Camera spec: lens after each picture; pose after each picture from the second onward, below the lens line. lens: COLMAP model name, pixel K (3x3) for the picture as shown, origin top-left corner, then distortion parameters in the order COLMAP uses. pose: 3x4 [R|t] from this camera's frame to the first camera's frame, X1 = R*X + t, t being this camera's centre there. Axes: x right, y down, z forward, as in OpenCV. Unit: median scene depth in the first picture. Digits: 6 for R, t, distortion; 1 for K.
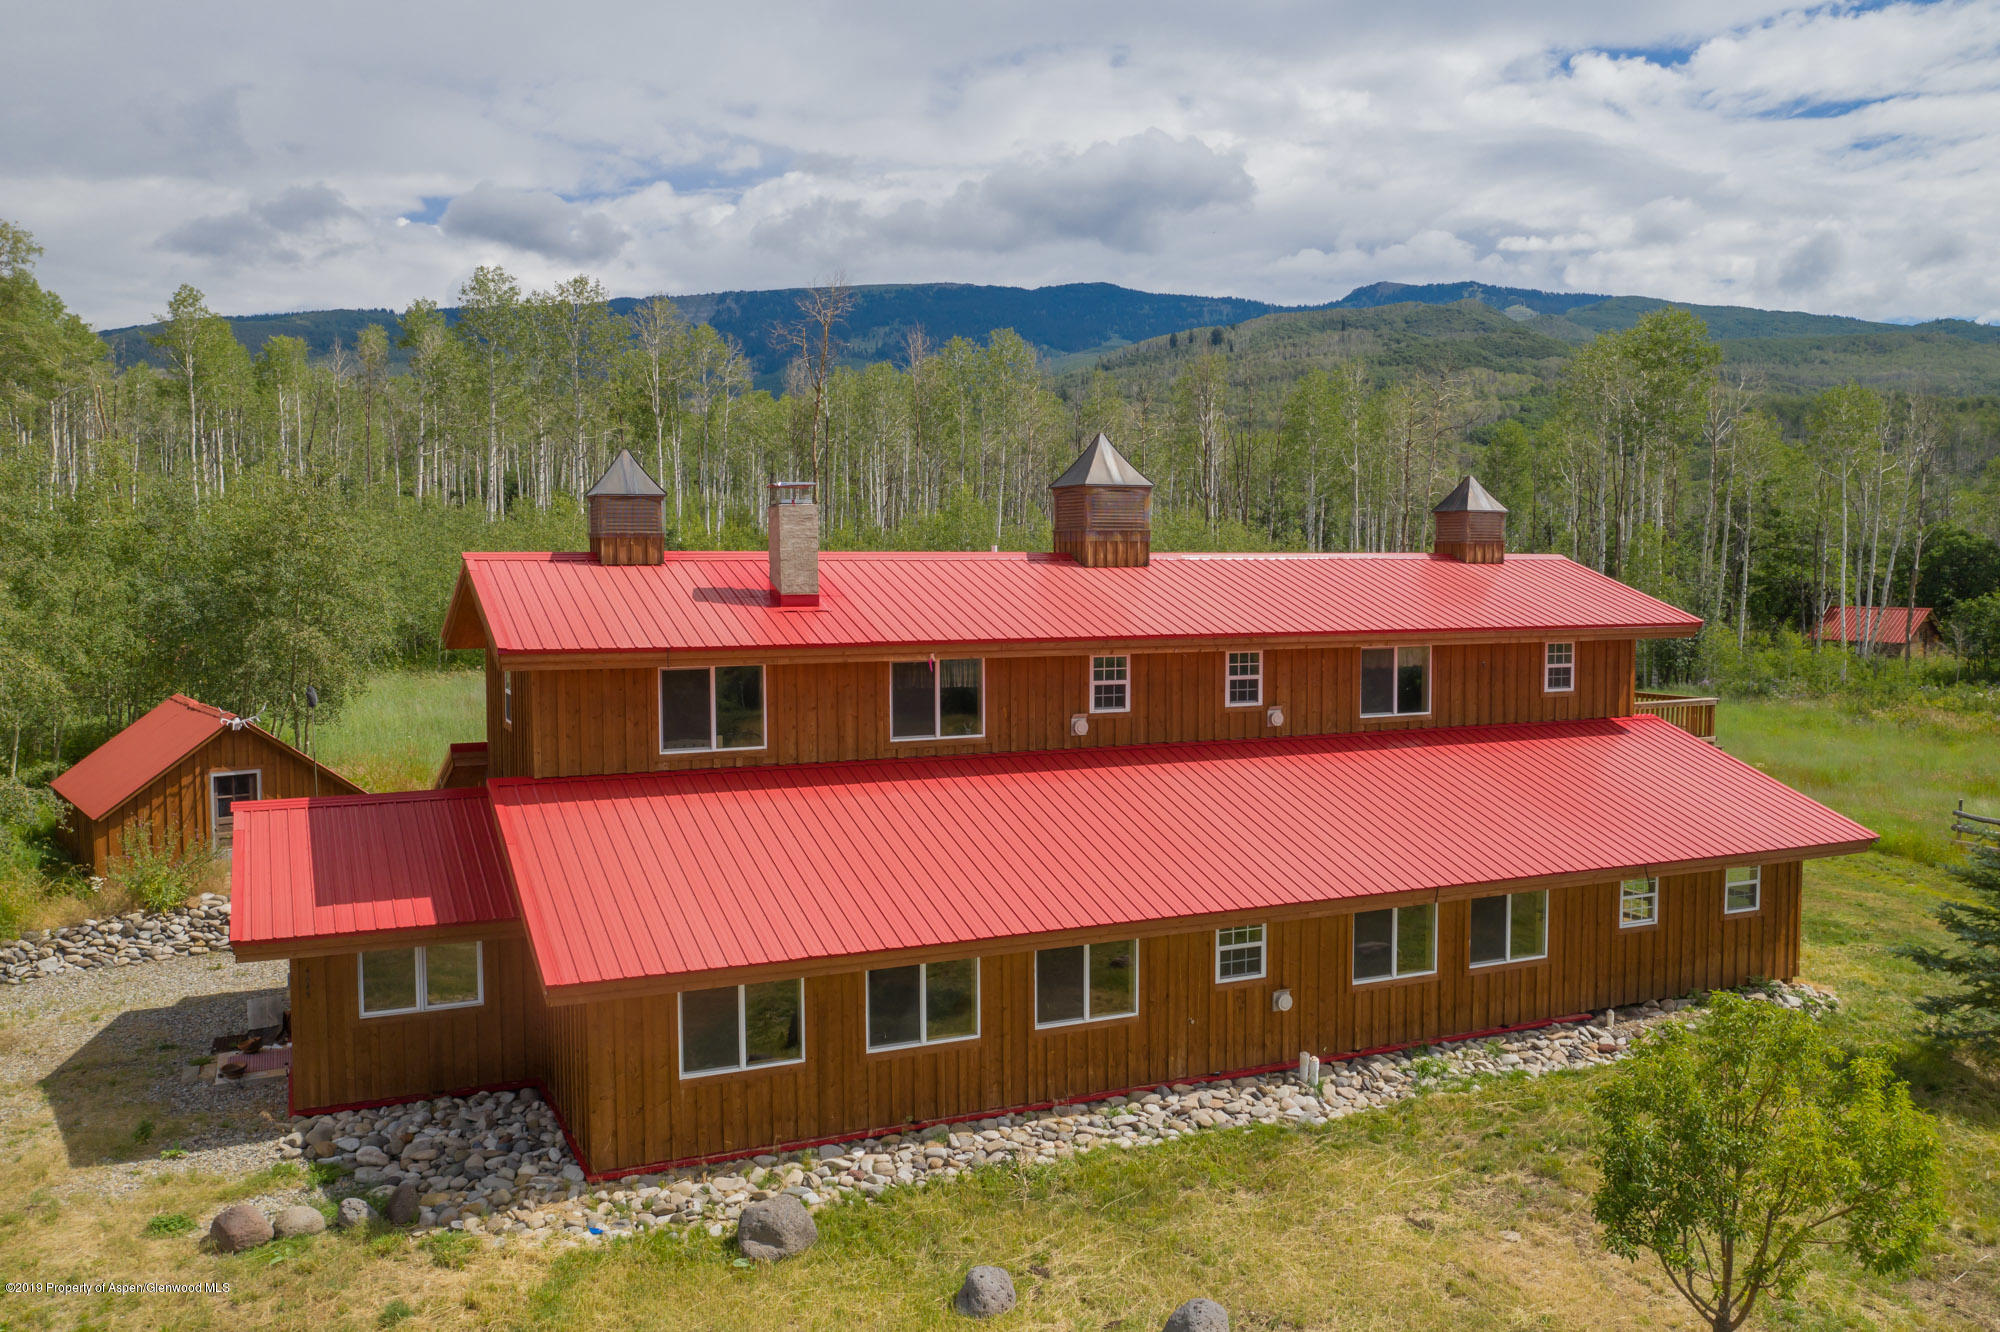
lens RADIAL K [[1579.0, 0, 1001.6], [0, 1579.0, 667.6], [0, 0, 1]] dist [-0.015688, 0.001237]
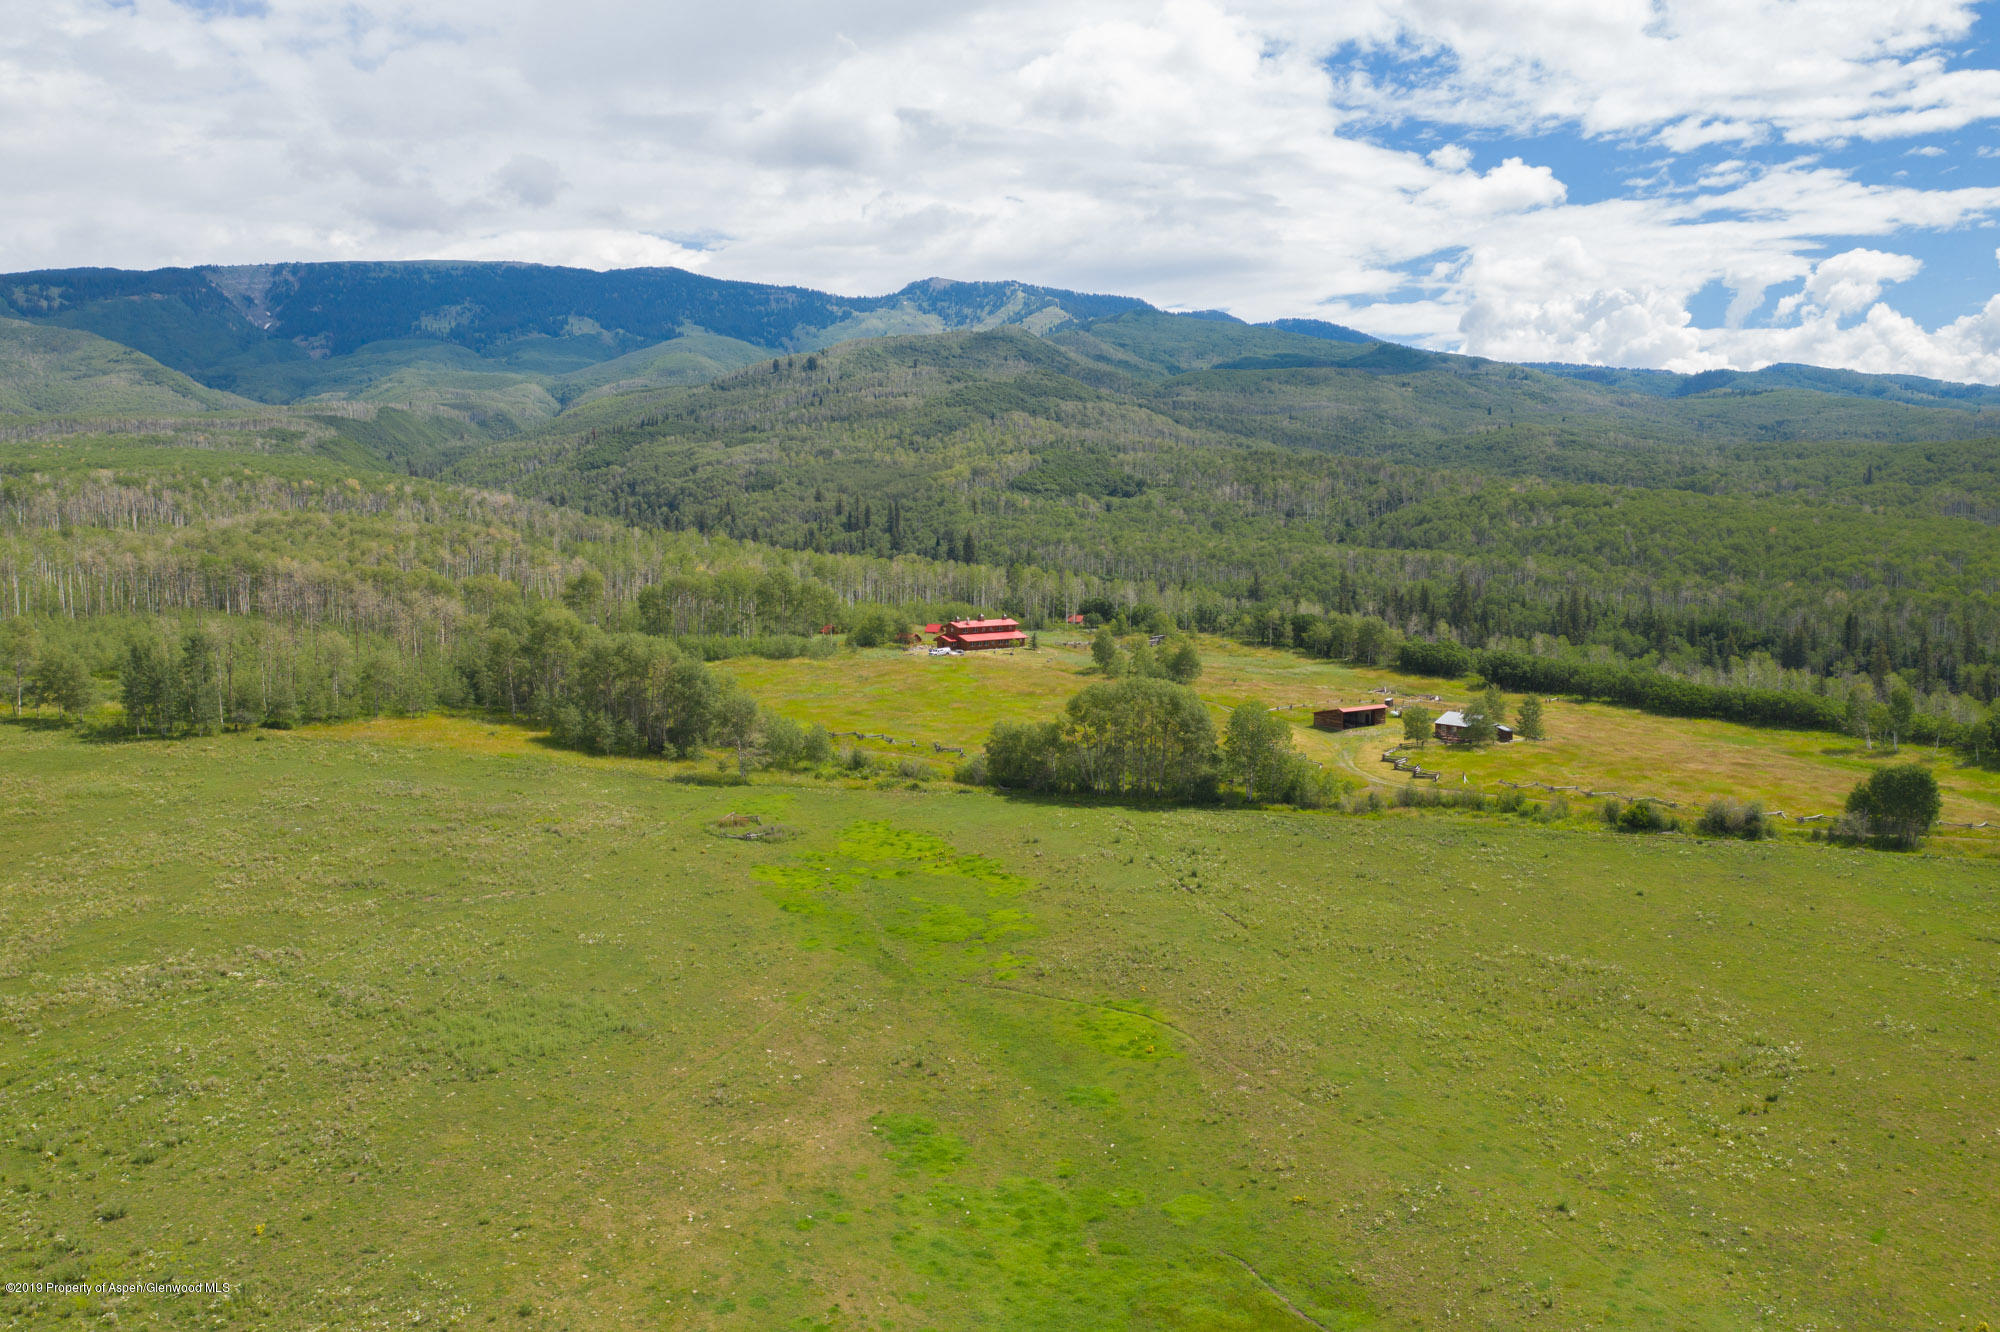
lens RADIAL K [[1579.0, 0, 1001.4], [0, 1579.0, 667.3], [0, 0, 1]] dist [-0.015688, 0.001237]
pose [[0.961786, -0.029517, 0.272205, -0.019675], [0.024116, 0.999441, 0.023168, 0.000151], [-0.272737, -0.015718, 0.961960, -0.069062]]
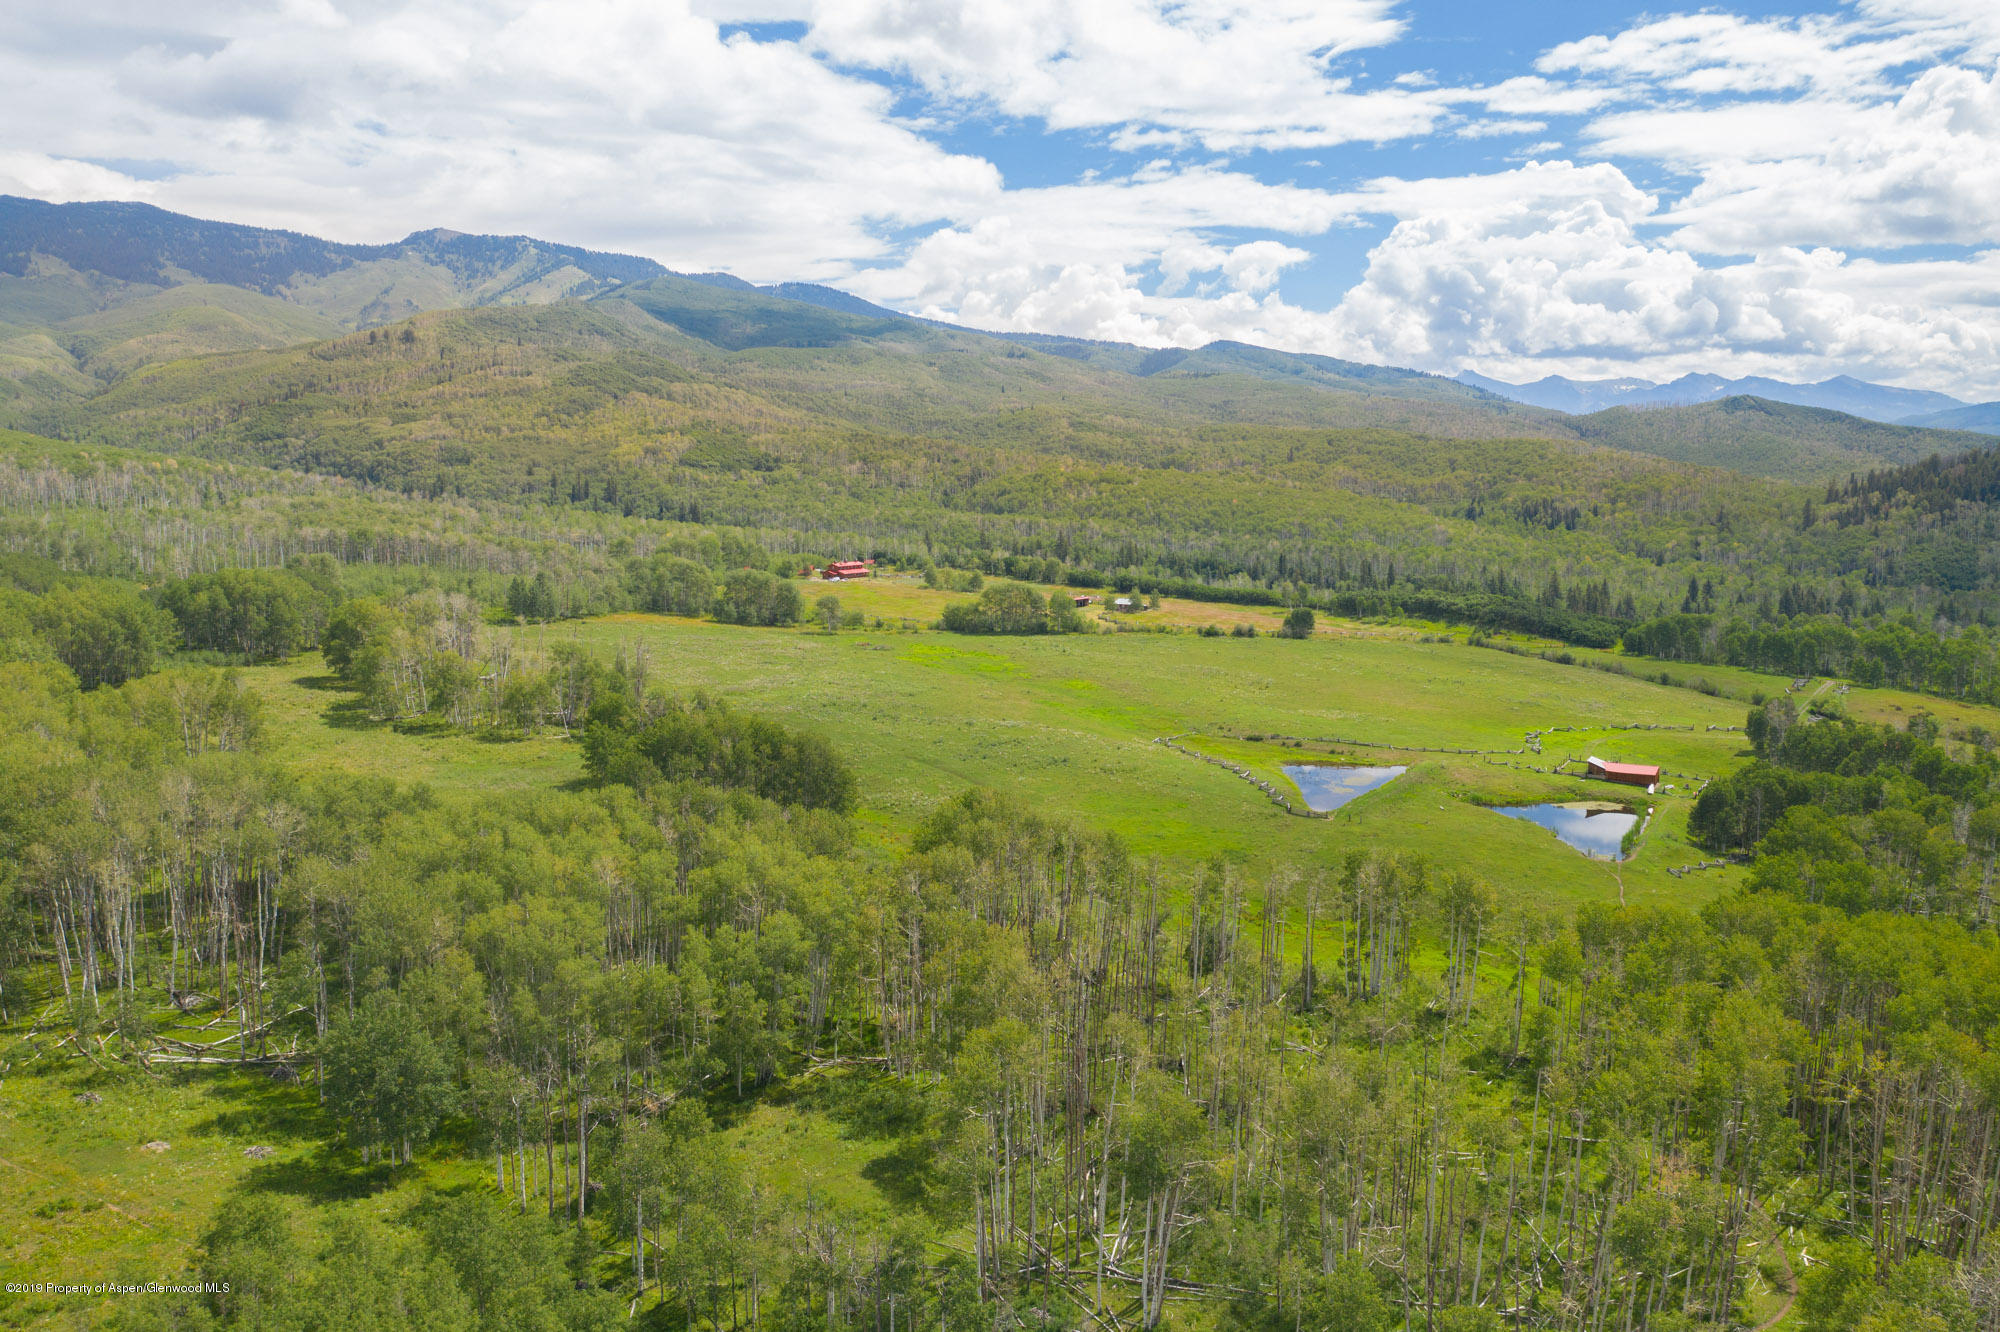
lens RADIAL K [[1579.0, 0, 997.7], [0, 1579.0, 664.3], [0, 0, 1]] dist [-0.015688, 0.001237]
pose [[0.827438, -0.067807, 0.557448, -0.065799], [0.040233, 0.997290, 0.061591, 0.000553], [-0.560114, -0.028535, 0.827924, -0.116112]]
